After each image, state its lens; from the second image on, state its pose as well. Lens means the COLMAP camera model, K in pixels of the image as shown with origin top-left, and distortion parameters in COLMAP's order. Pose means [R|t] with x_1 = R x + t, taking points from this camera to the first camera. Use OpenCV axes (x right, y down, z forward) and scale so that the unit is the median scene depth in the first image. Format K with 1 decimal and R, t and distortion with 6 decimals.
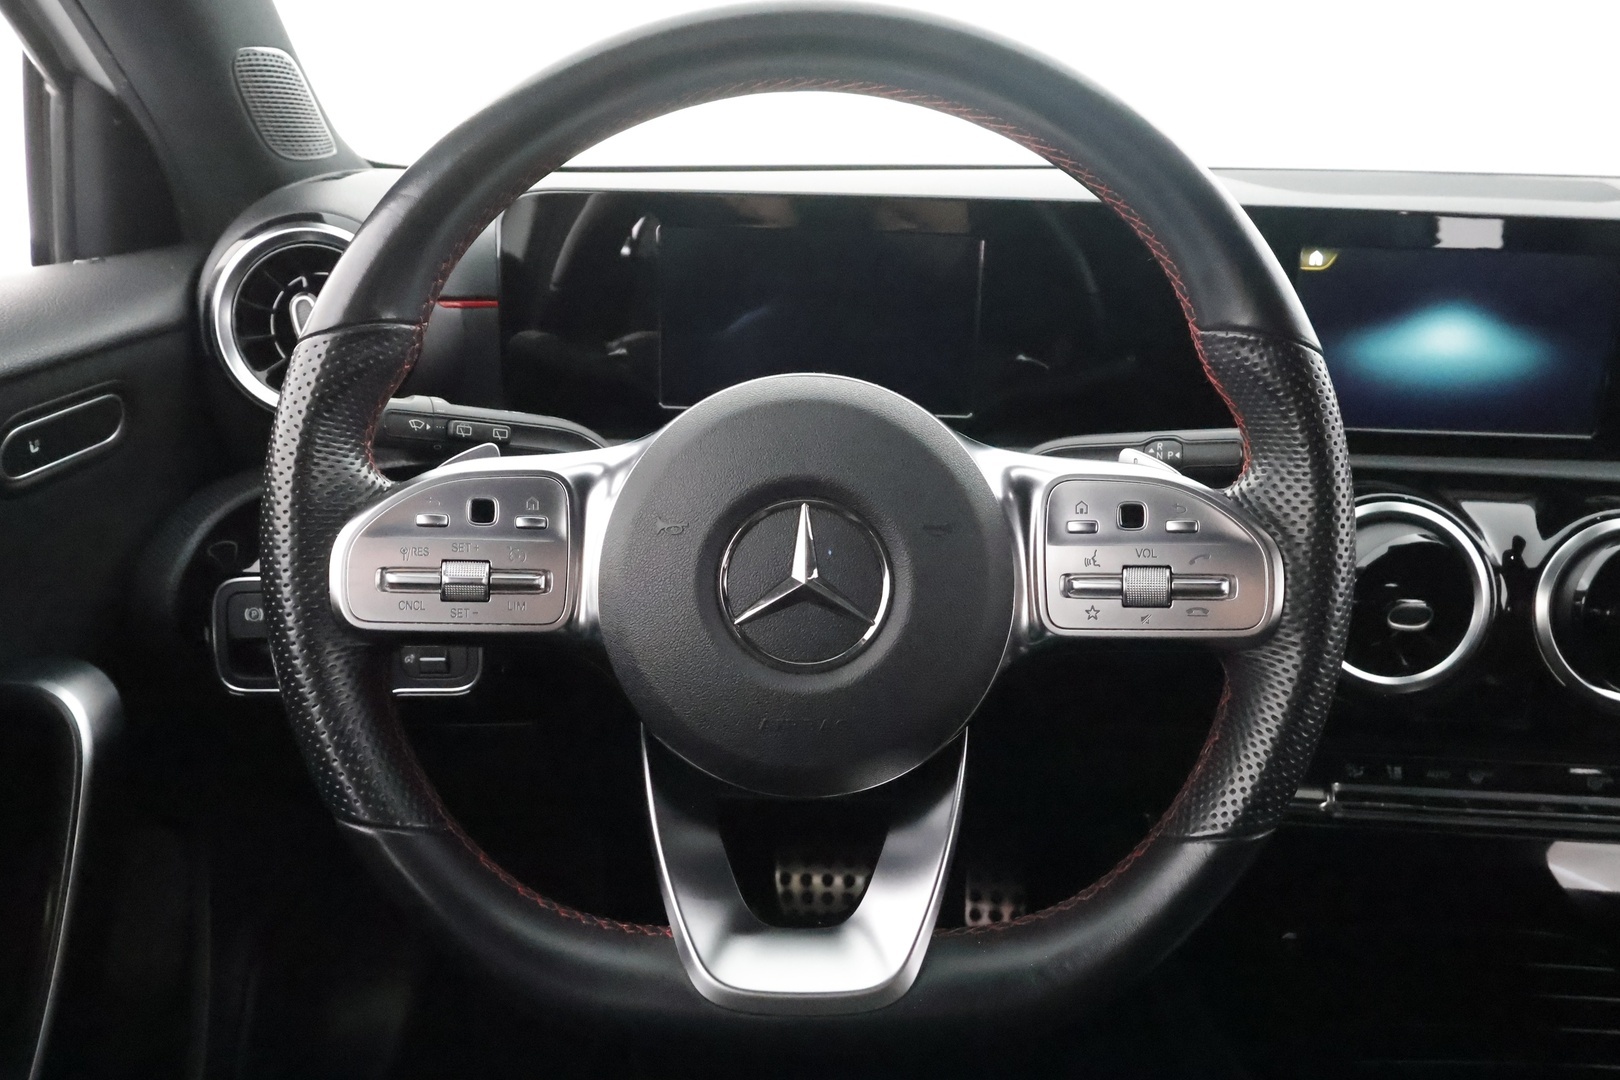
lens RADIAL K [[1268.7, 0, 788.8], [0, 1268.7, 595.1], [0, 0, 1]] dist [-0.007143, -0.007608]
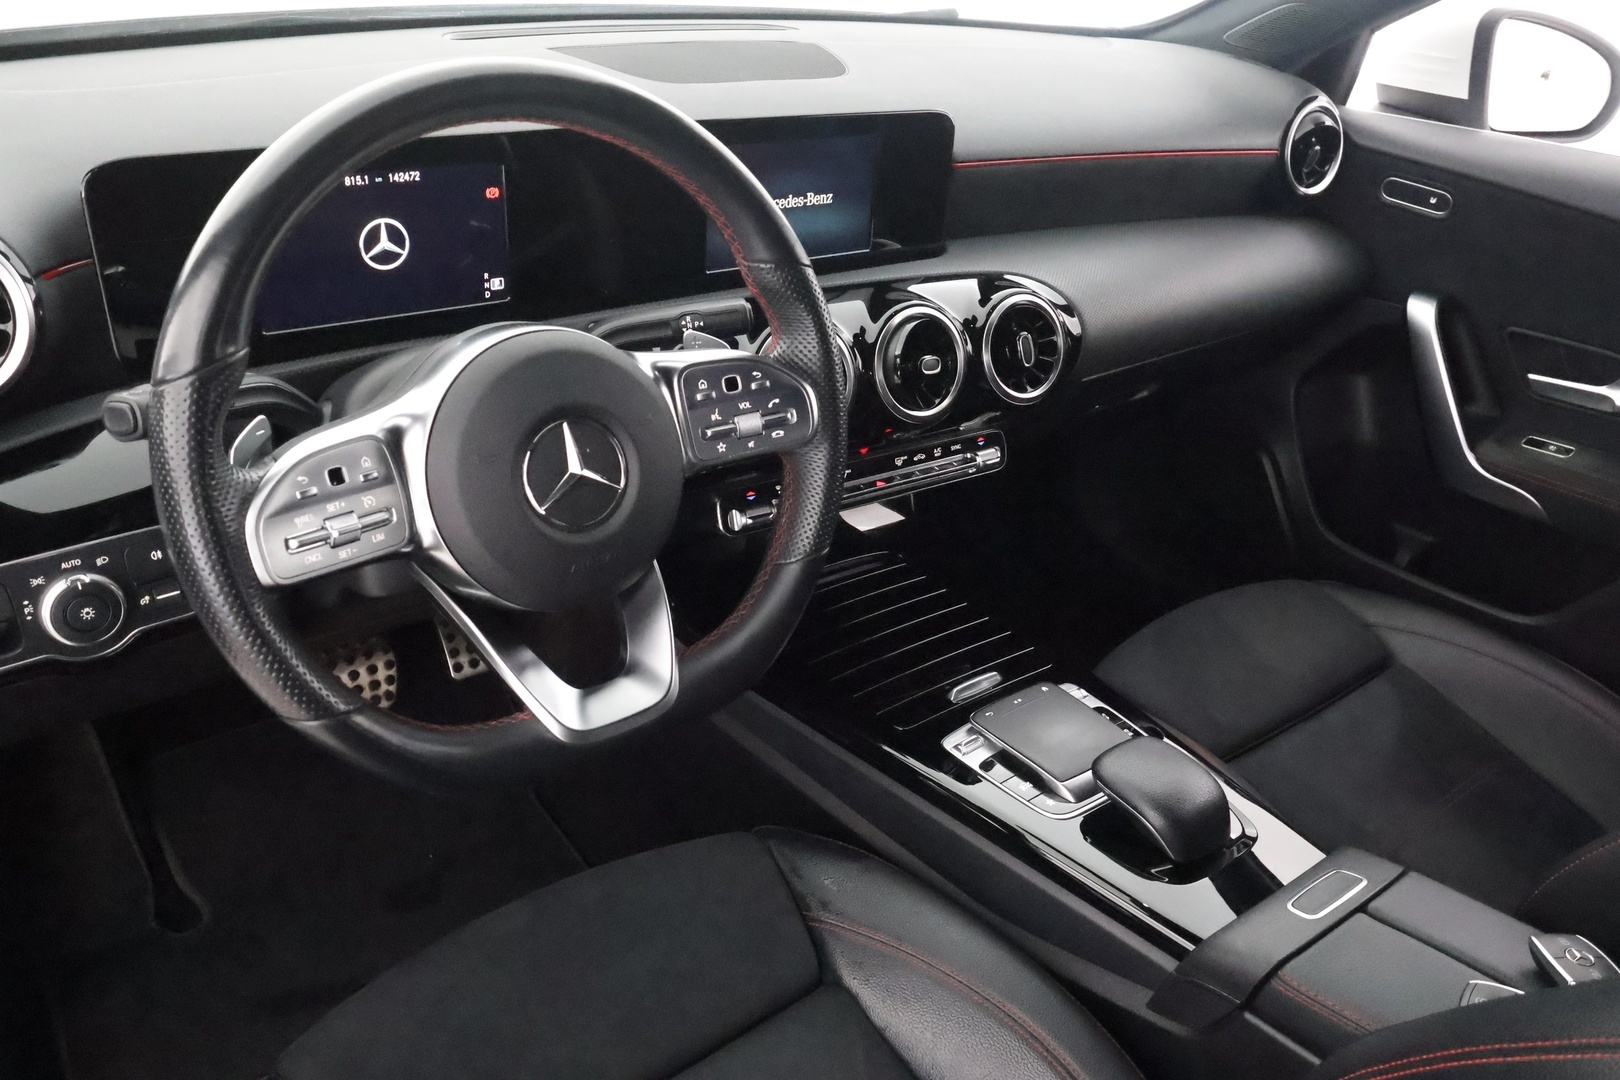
lens RADIAL K [[1316.7, 0, 803.5], [0, 1316.7, 544.2], [0, 0, 1]] dist [0.014758, 0.008916]
pose [[0.777011, -0.273916, 0.566766, -0.666965], [0.163472, 0.957276, 0.238535, -0.249796], [-0.607890, -0.092694, 0.788592, -0.405345]]
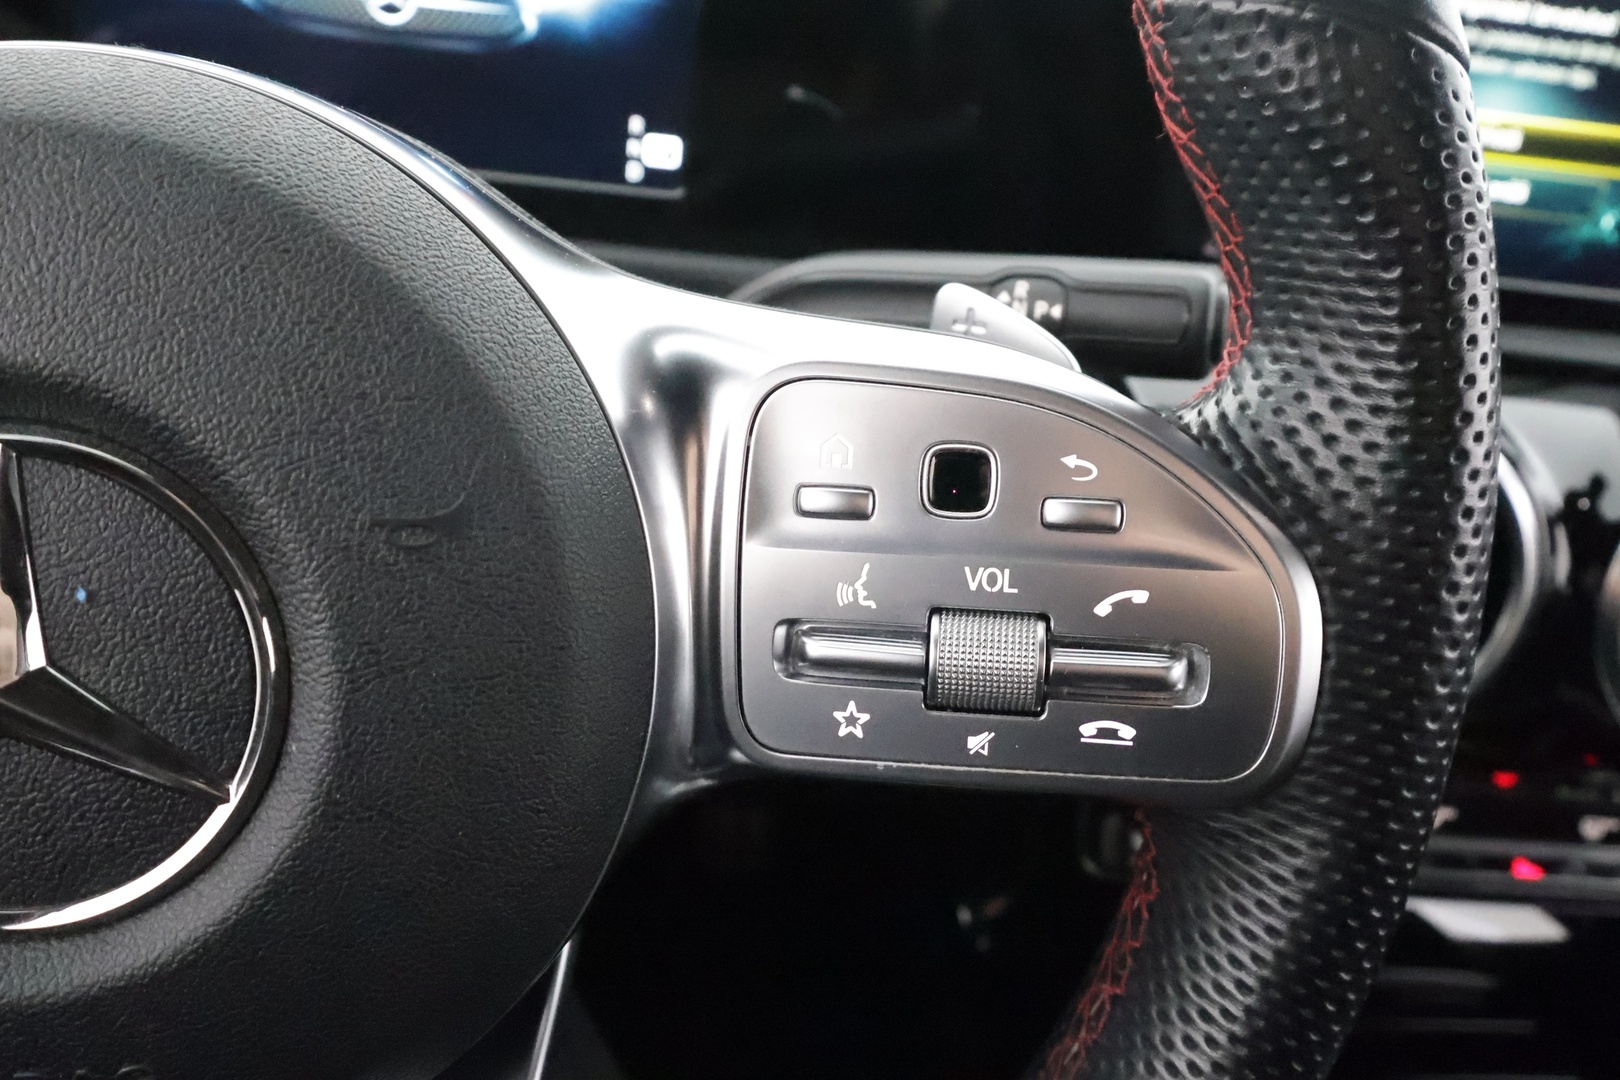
lens RADIAL K [[1316.7, 0, 816.3], [0, 1316.7, 554.7], [0, 0, 1]] dist [0.014758, 0.008916]
pose [[0.983497, 0.021953, 0.179588, 0.152999], [-0.045744, 0.990532, 0.129434, -0.087620], [-0.175046, -0.135513, 0.975190, 0.602002]]
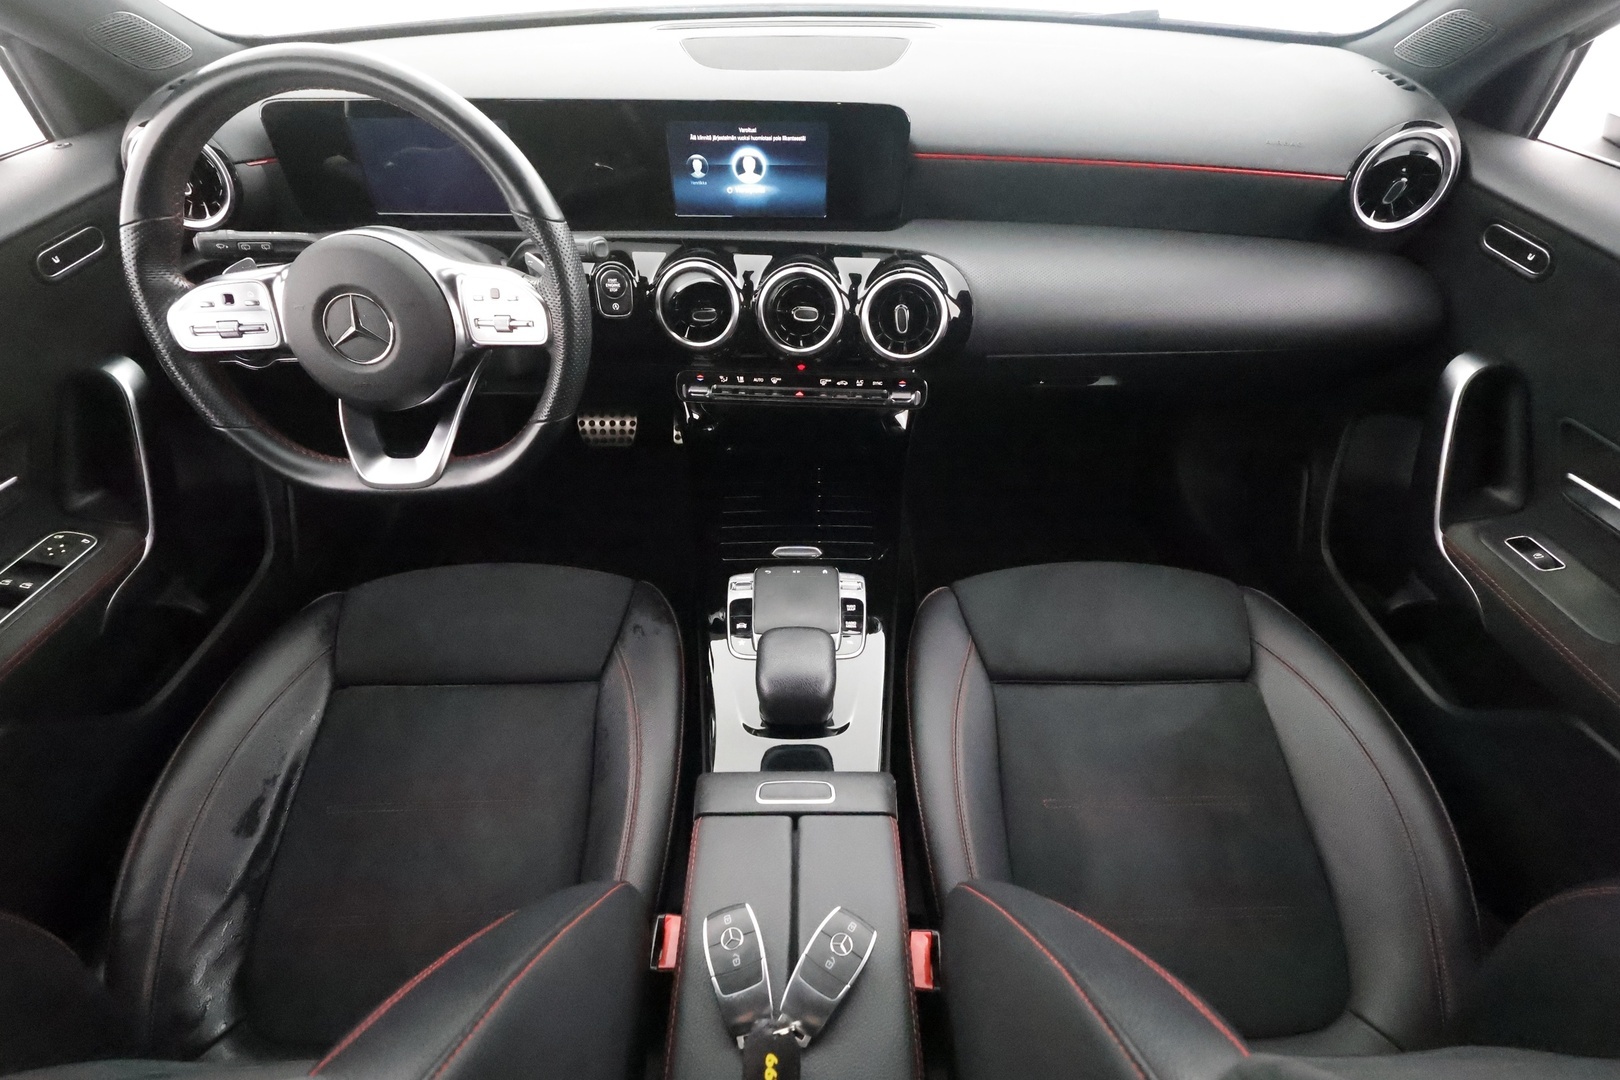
lens RADIAL K [[770.6, 0, 806.1], [0, 770.6, 545.9], [0, 0, 1]] dist [0.004550, -0.000179]
pose [[0.999382, -0.034754, -0.005240, 0.859460], [0.033996, 0.918042, 0.395023, -0.181645], [-0.008918, -0.394957, 0.918656, -0.551460]]
